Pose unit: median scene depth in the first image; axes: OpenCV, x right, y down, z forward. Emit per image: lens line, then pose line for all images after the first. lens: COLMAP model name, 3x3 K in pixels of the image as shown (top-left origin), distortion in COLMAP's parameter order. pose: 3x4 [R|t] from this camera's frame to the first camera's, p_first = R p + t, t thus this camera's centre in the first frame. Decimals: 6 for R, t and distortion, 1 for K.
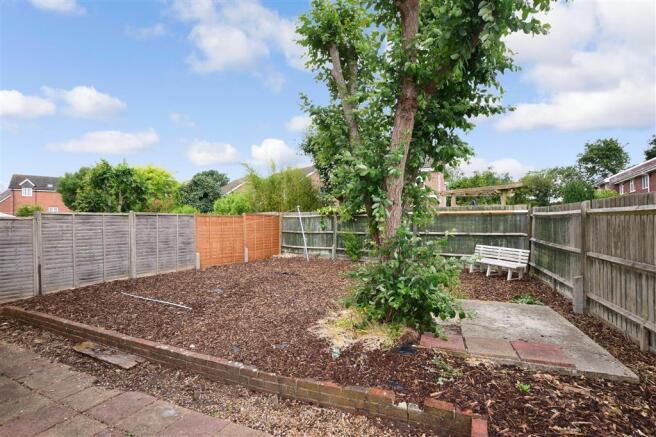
lens RADIAL K [[282.1, 0, 325.2], [0, 282.1, 219.6], [0, 0, 1]] dist [-0.024780, 0.001510]
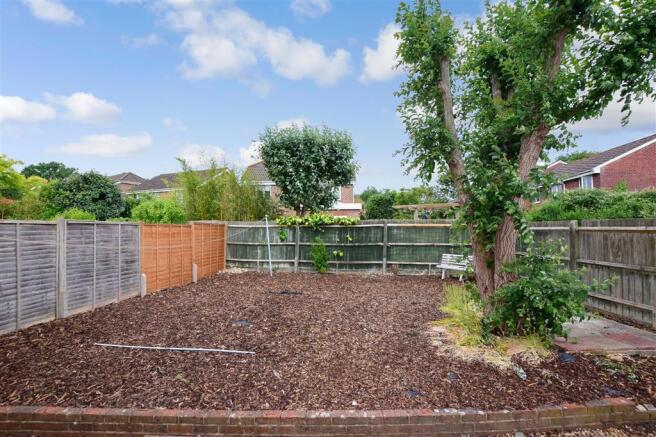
lens RADIAL K [[282.1, 0, 328.2], [0, 282.1, 219.3], [0, 0, 1]] dist [-0.024780, 0.001510]
pose [[0.918673, 0.021110, 0.394455, -0.332261], [-0.009089, 0.999436, -0.032318, -0.009848], [-0.394915, 0.026105, 0.918347, 0.121479]]
